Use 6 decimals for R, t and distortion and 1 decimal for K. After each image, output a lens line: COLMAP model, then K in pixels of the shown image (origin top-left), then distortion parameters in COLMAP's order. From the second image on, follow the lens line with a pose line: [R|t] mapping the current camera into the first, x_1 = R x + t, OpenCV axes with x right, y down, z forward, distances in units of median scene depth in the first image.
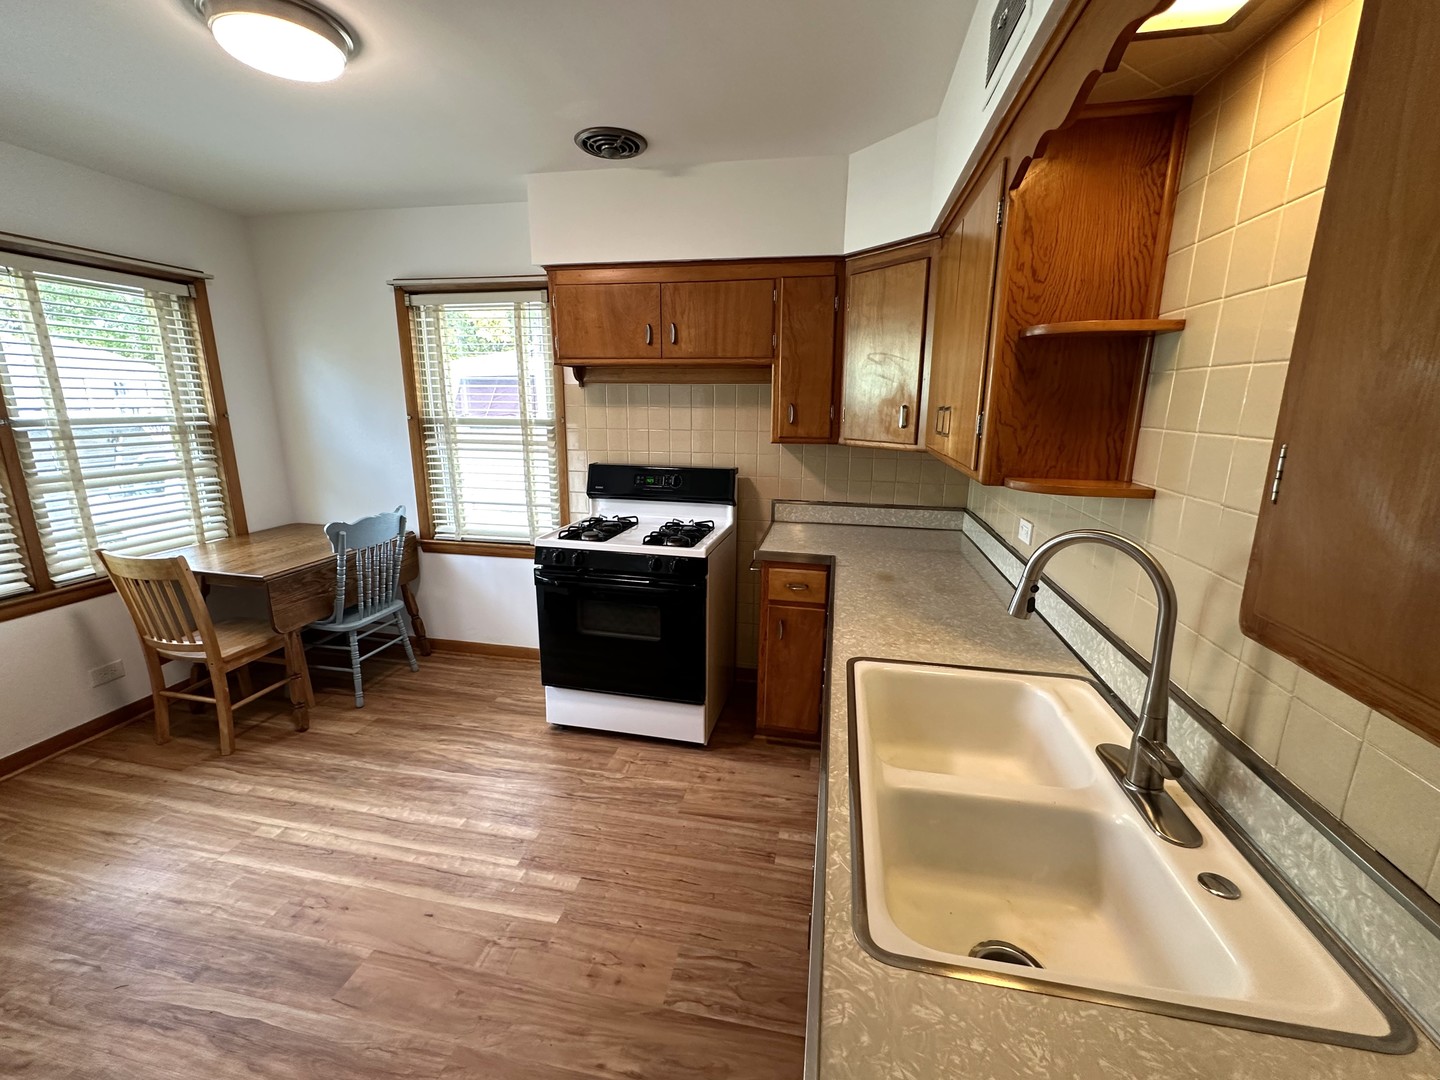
lens RADIAL K [[597.3, 0, 720.0], [0, 597.3, 540.0], [0, 0, 1]] dist [-0.001172, 0.000159]
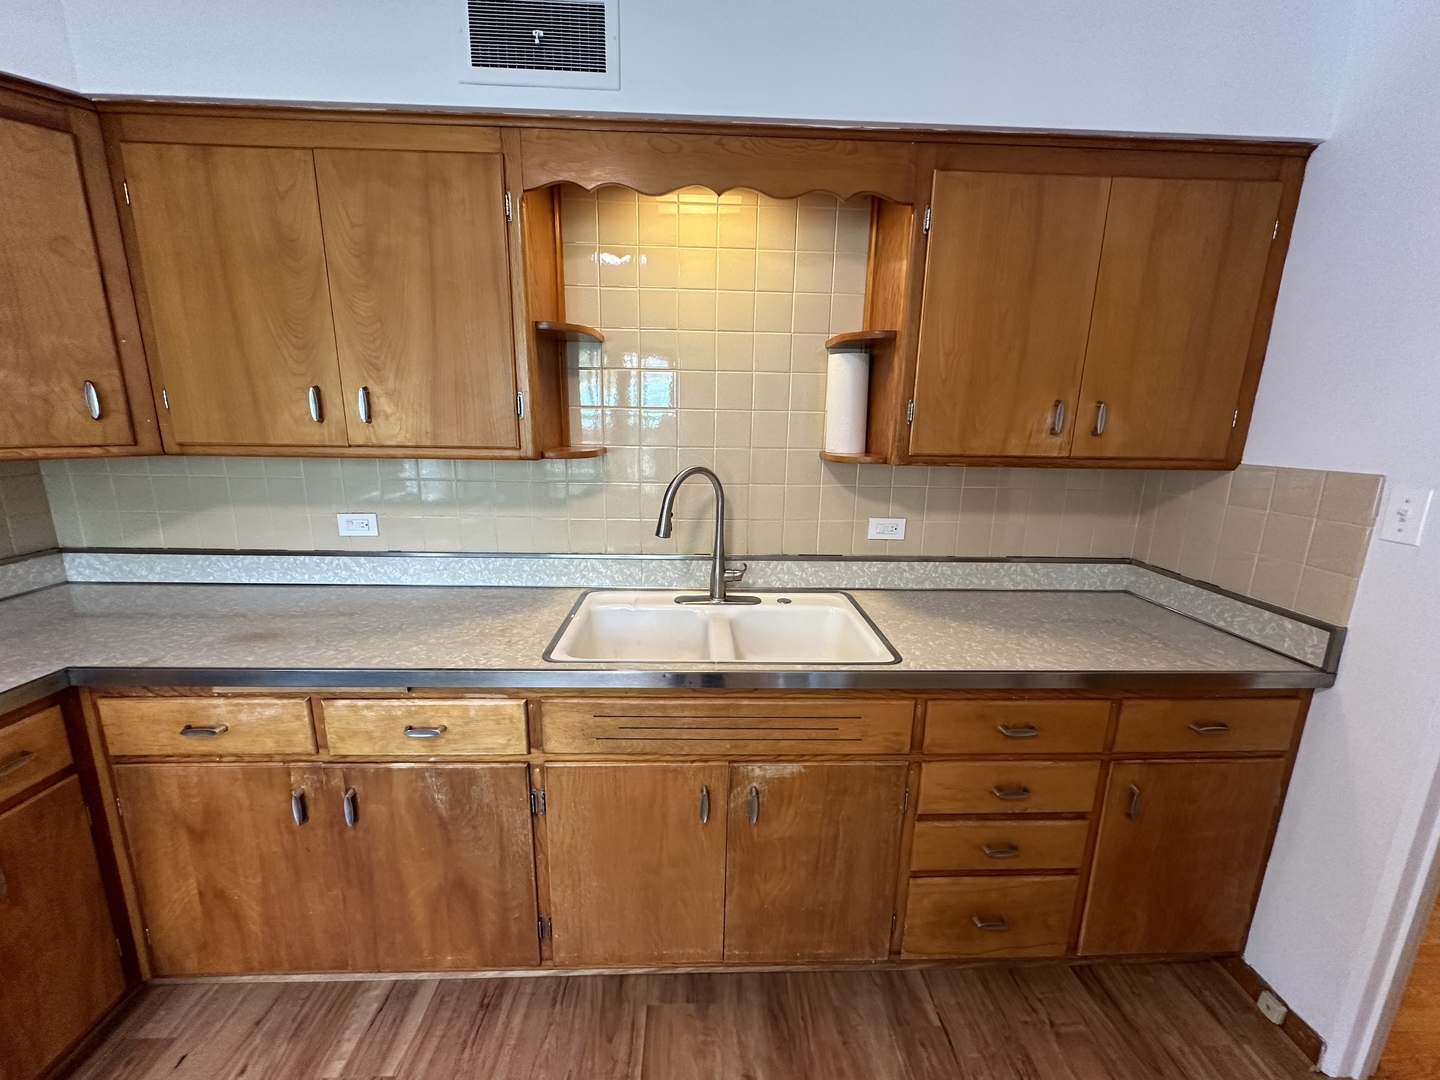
lens RADIAL K [[574.5, 0, 720.0], [0, 574.5, 540.0], [0, 0, 1]] dist [-0.001858, -0.000238]
pose [[-0.227273, -0.220569, 0.948523, -0.368772], [0.202417, 0.942039, 0.267562, -0.092243], [-0.952562, 0.252807, -0.169453, 0.489402]]
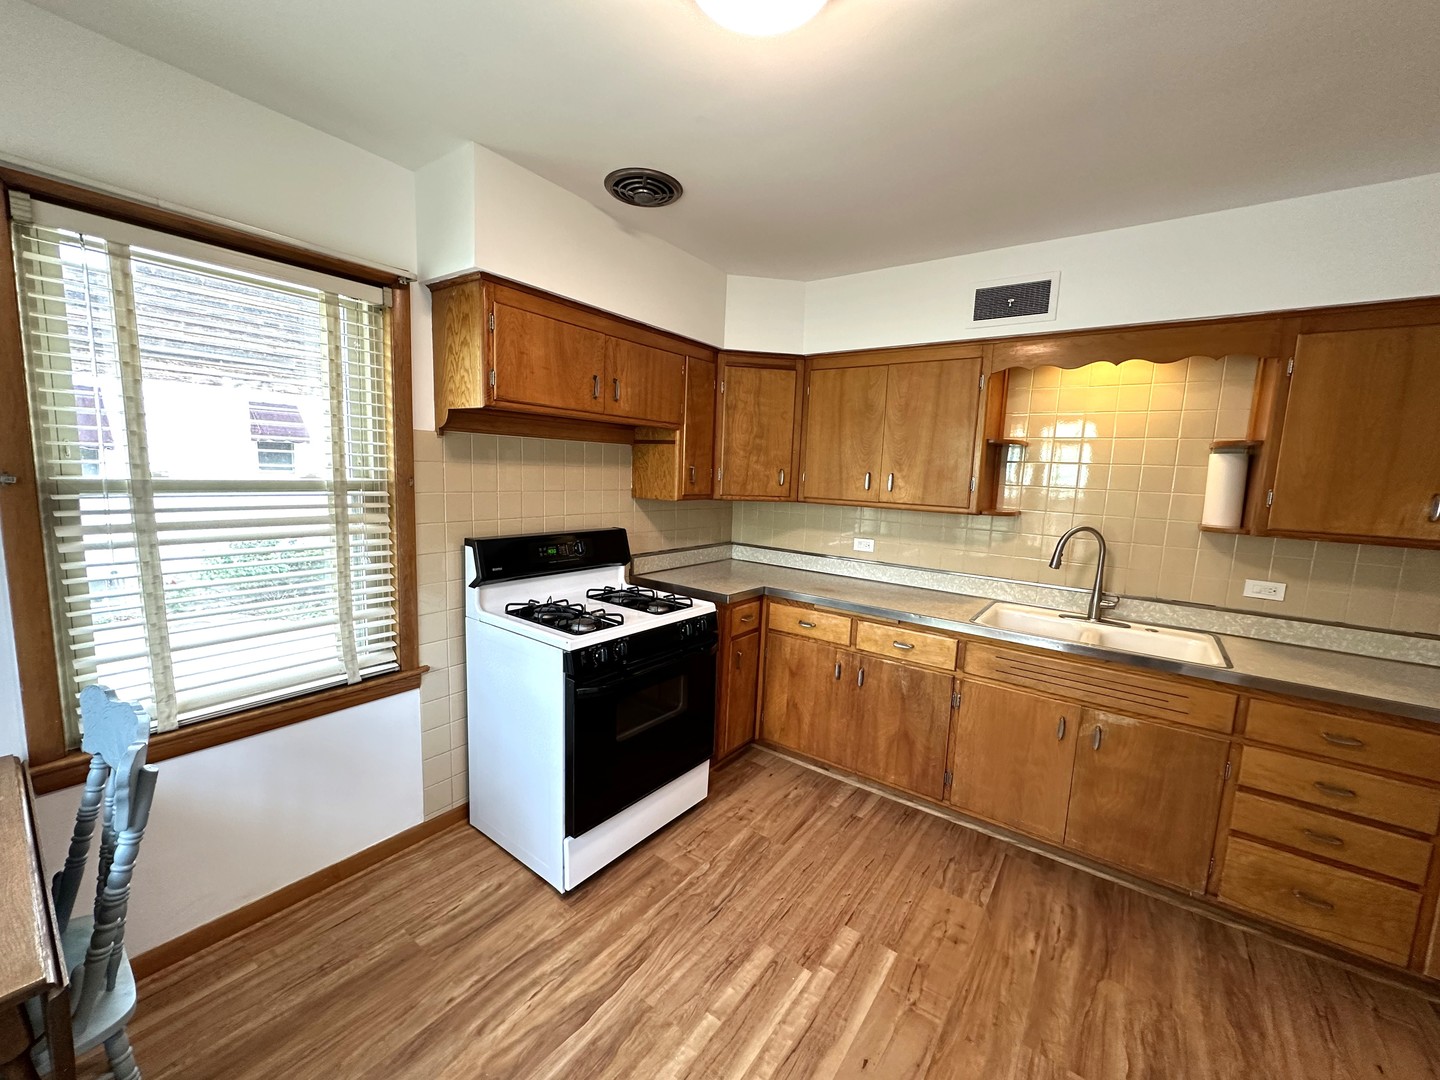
lens RADIAL K [[574.5, 0, 720.0], [0, 574.5, 540.0], [0, 0, 1]] dist [-0.001858, -0.000238]
pose [[0.422434, -0.106303, 0.900138, -0.879805], [0.172250, 0.984416, 0.035419, -0.122416], [-0.889876, 0.140087, 0.434162, 0.517101]]
